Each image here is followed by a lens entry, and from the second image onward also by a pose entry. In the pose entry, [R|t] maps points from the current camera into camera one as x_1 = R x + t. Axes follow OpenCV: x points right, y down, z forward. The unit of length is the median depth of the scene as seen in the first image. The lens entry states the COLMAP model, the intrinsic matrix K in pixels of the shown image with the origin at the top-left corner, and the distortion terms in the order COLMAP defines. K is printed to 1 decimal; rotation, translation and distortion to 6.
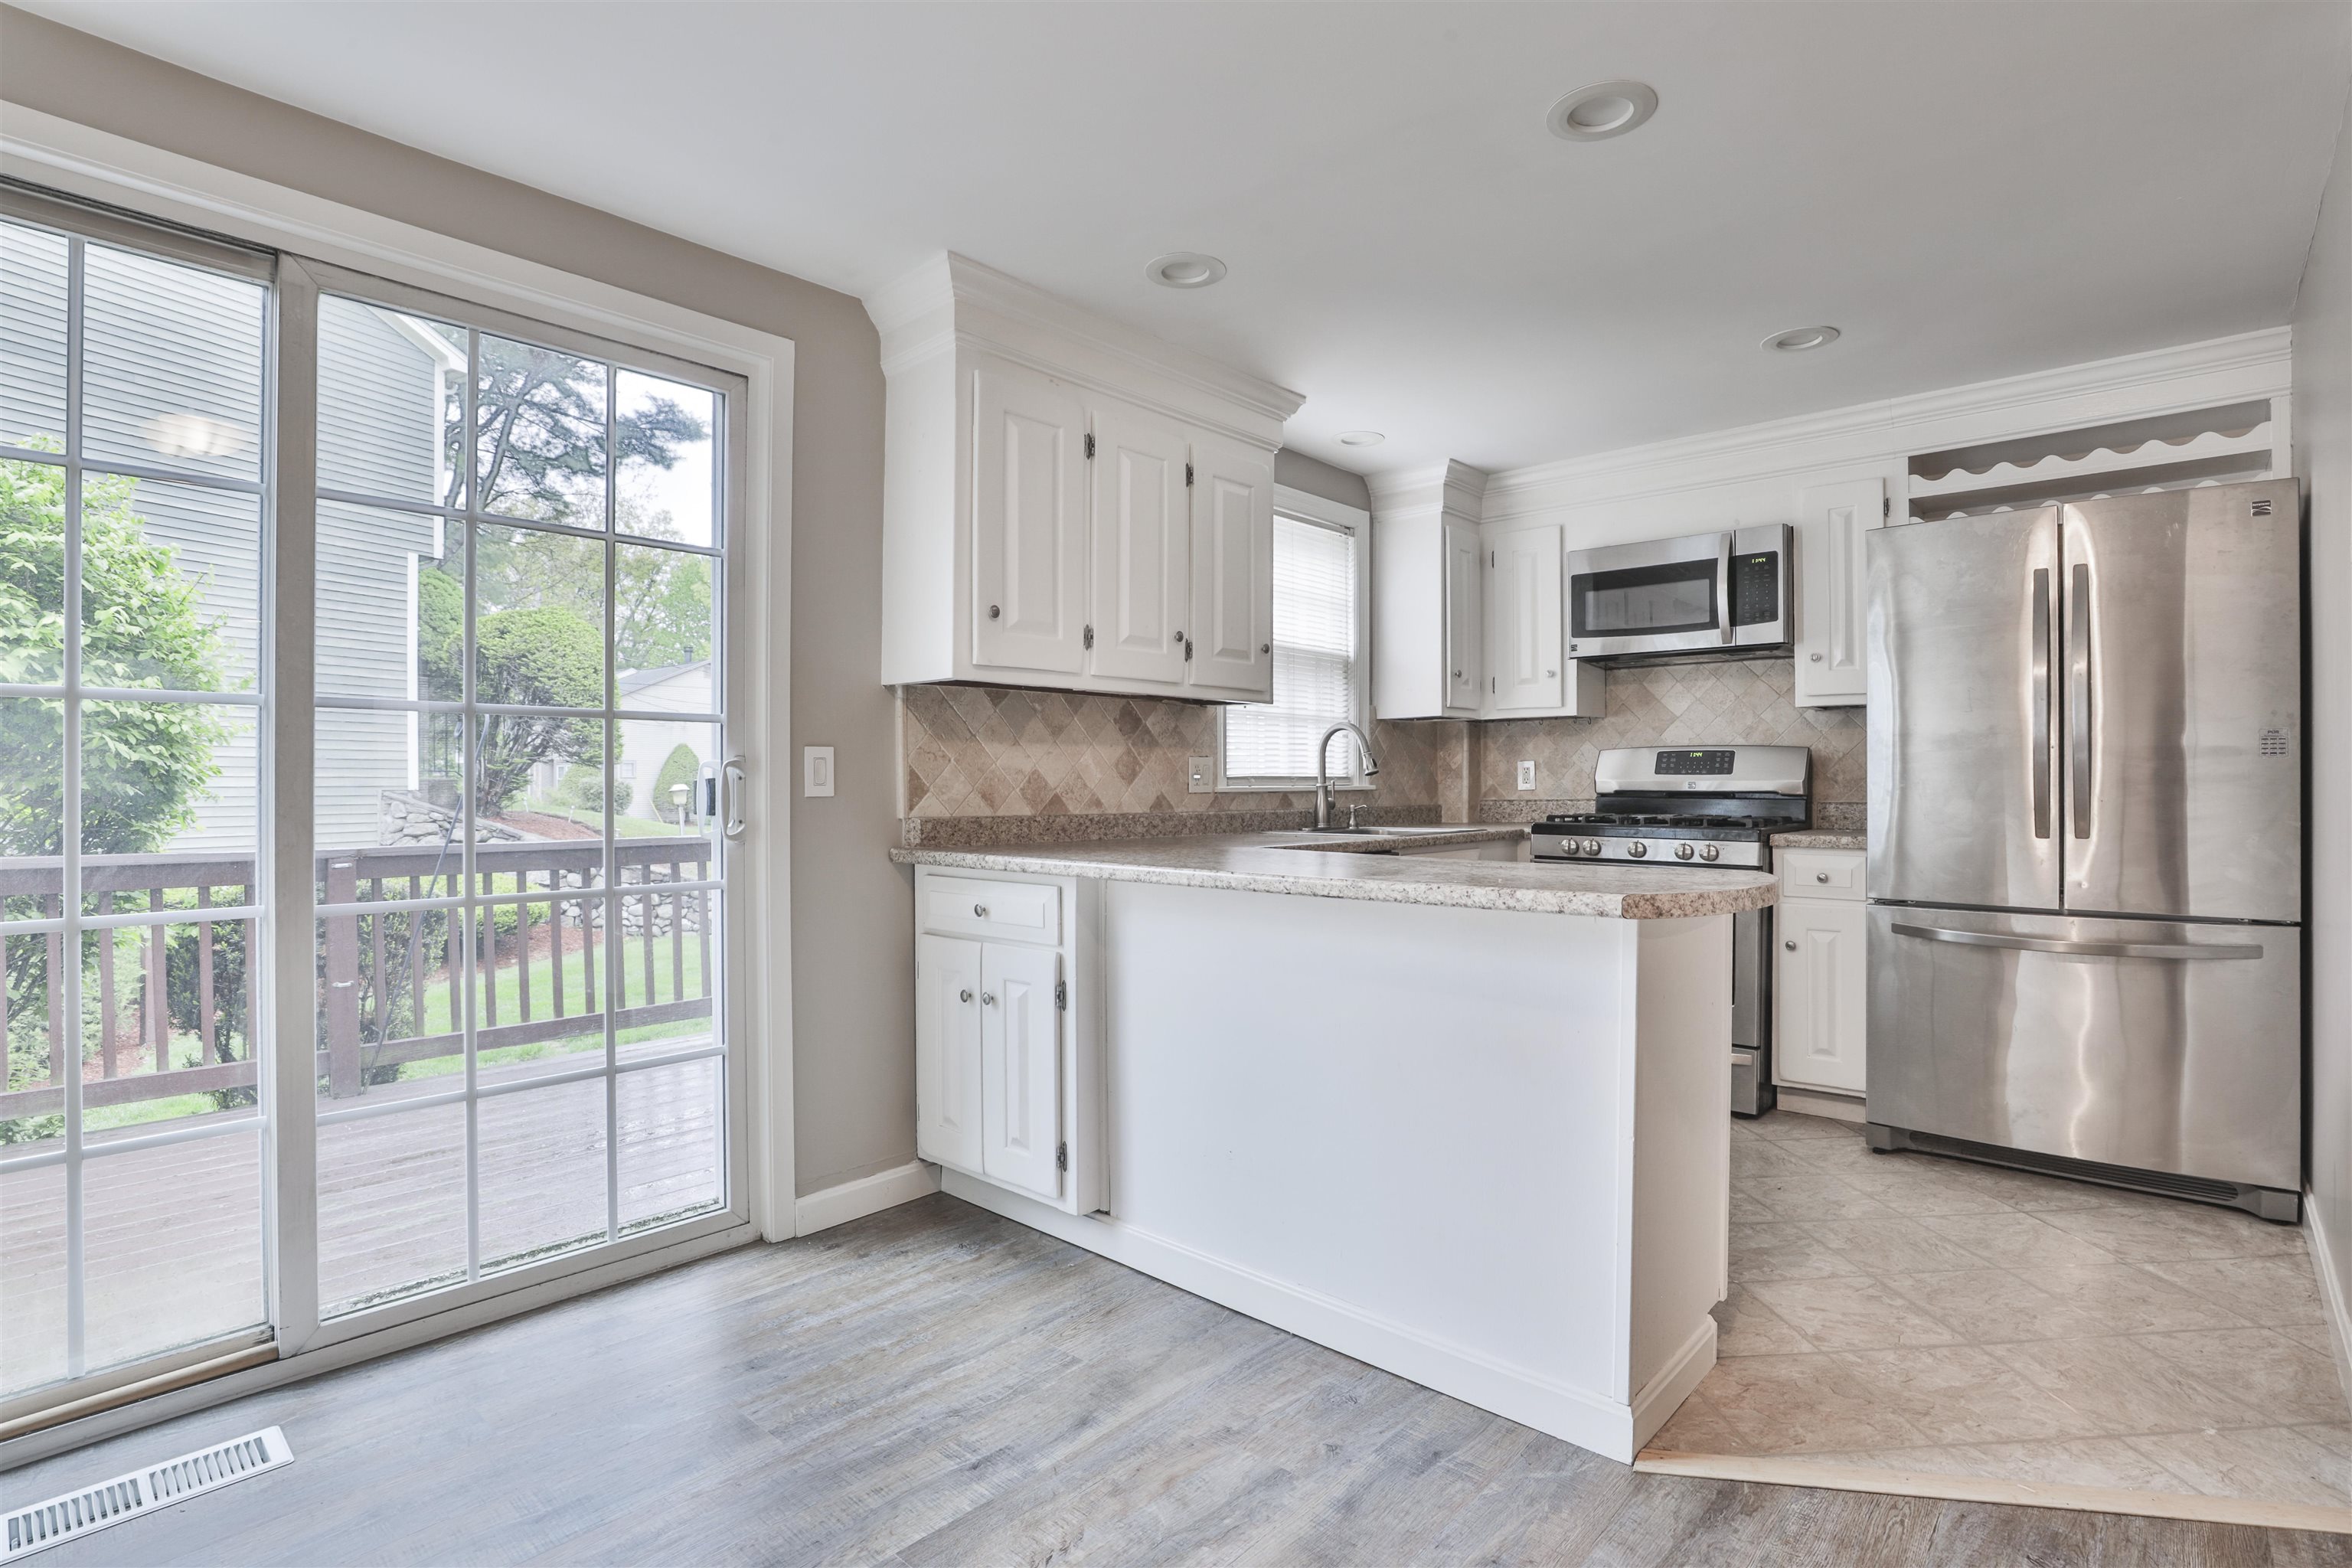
lens RADIAL K [[1161.6, 0, 1222.4], [0, 1161.6, 776.3], [0, 0, 1]] dist [-0.029524, 0.000638]
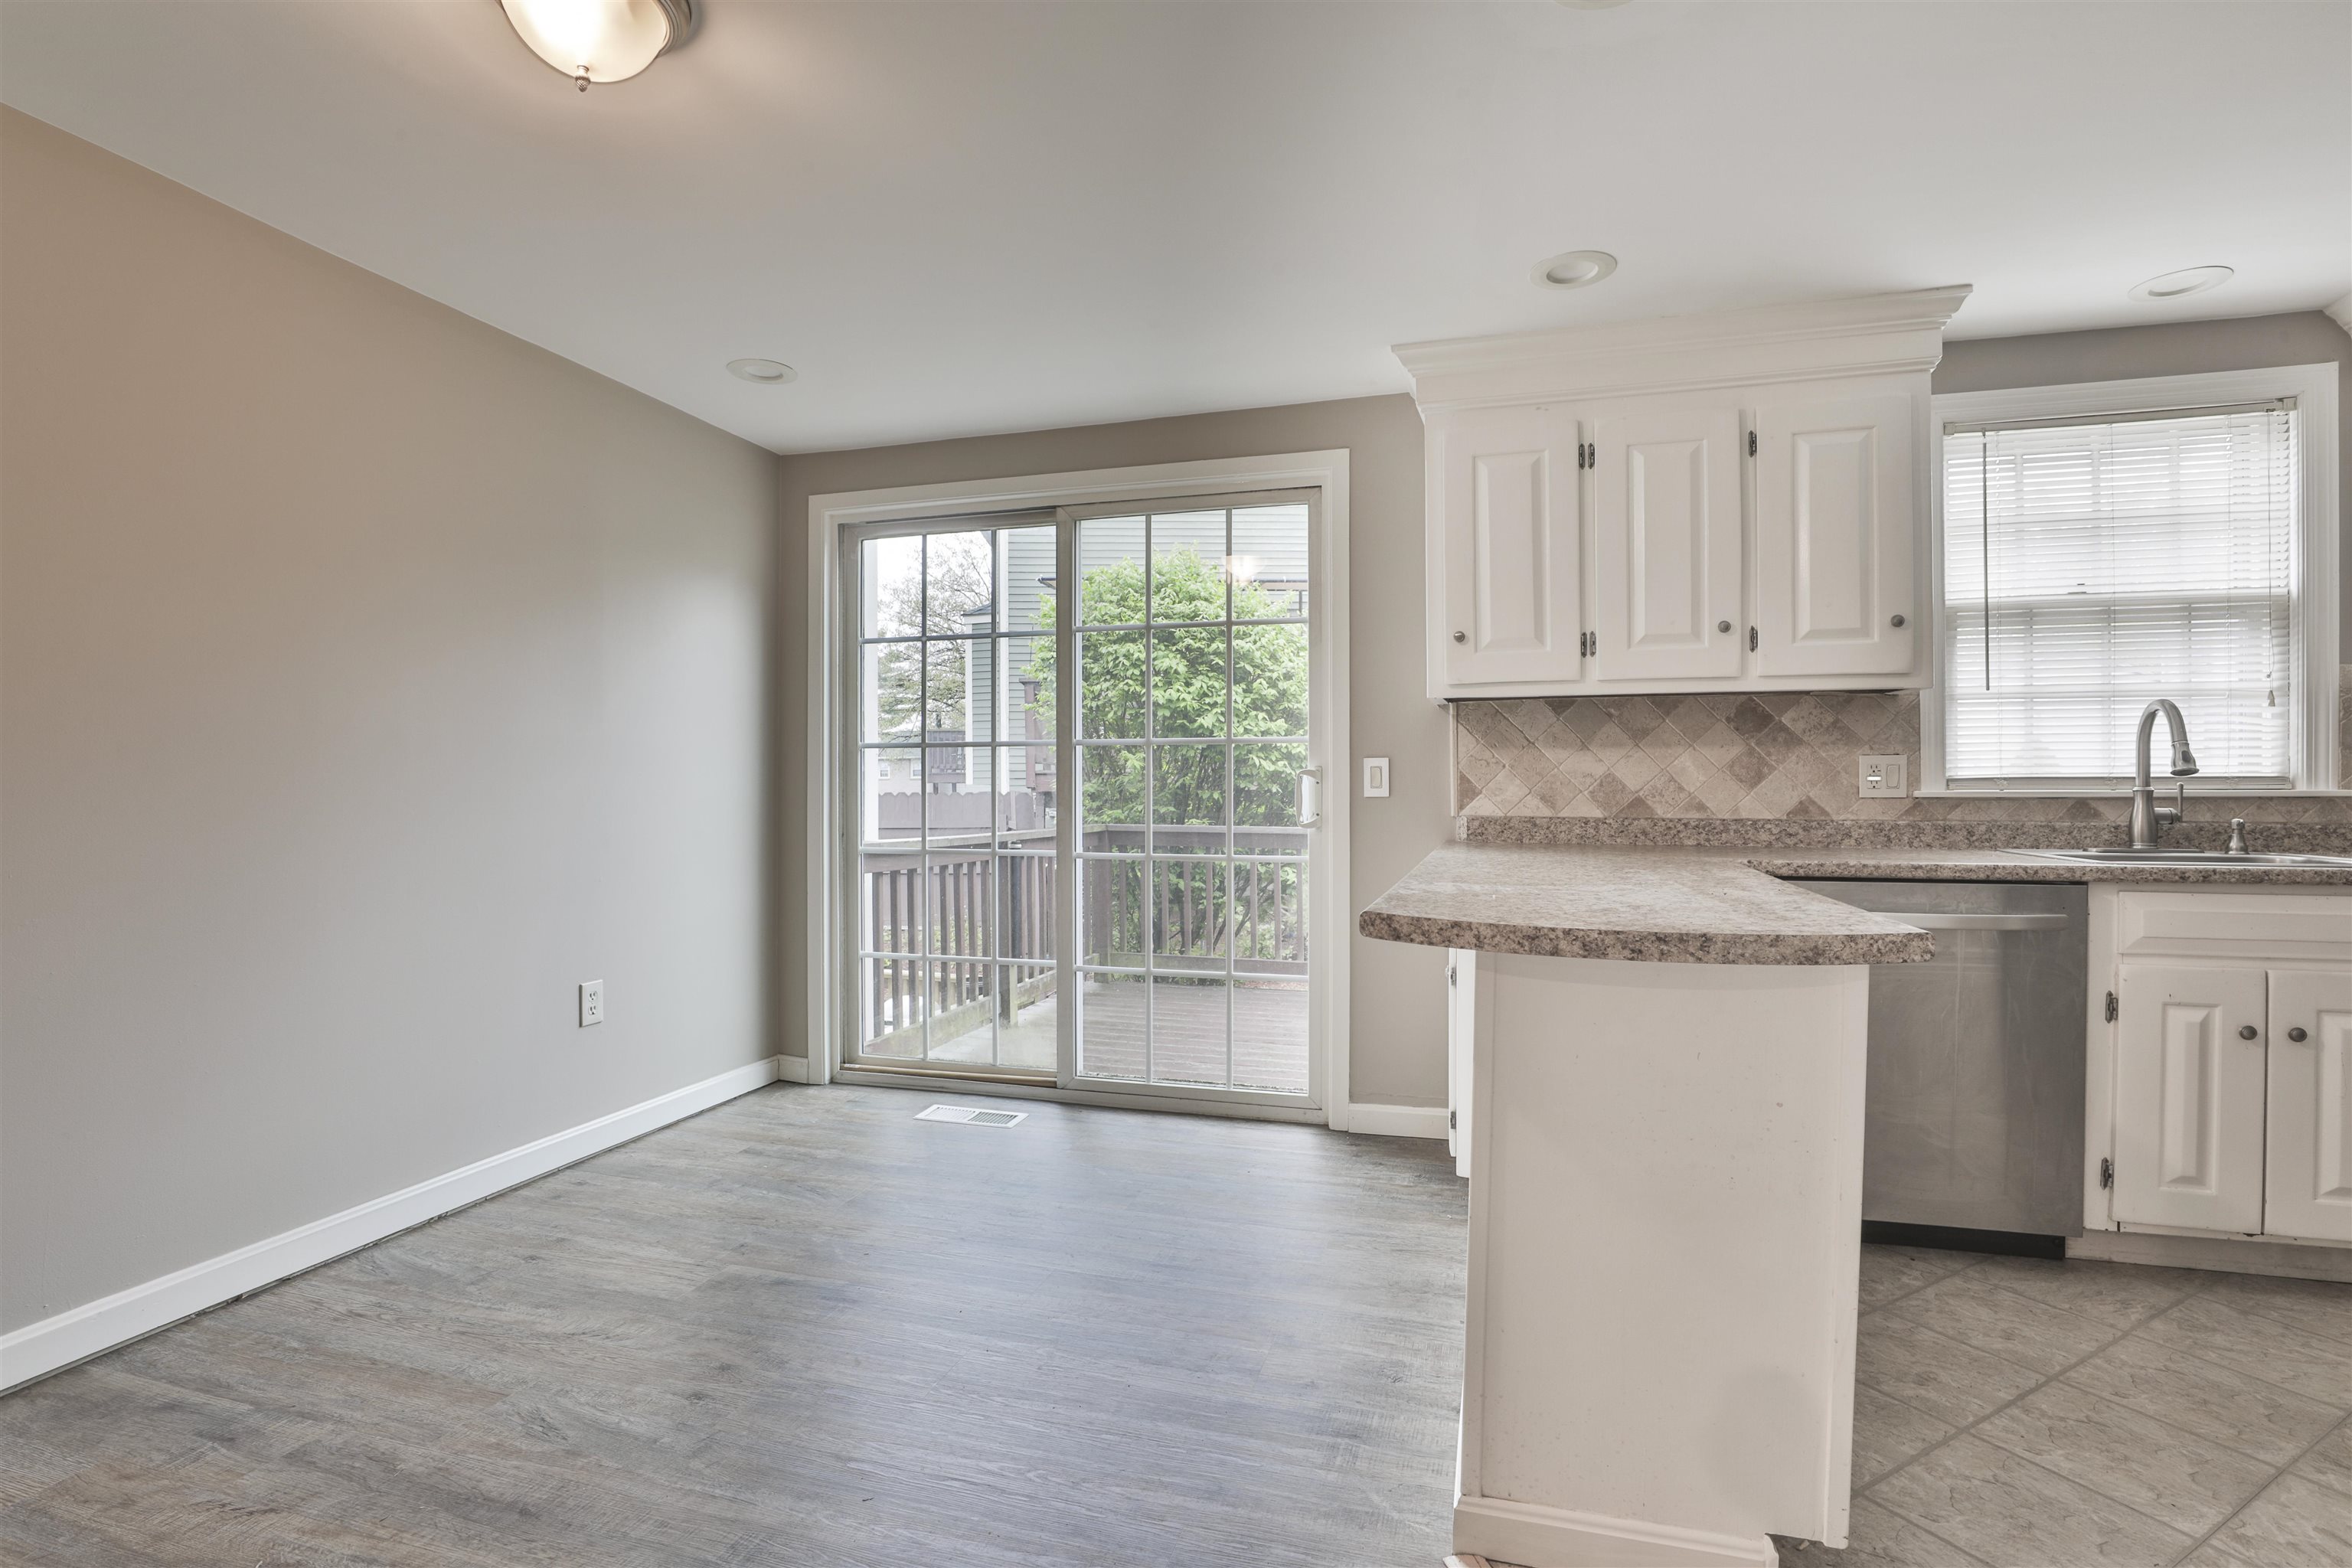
lens RADIAL K [[1096.2, 0, 1176.0], [0, 1096.2, 784.0], [0, 0, 1]] dist [-0.044763, 0.013806]
pose [[0.418215, 0.001499, -0.908347, 0.456090], [0.005925, 0.999973, 0.004378, -0.002133], [0.908329, -0.007213, 0.418195, 0.204224]]
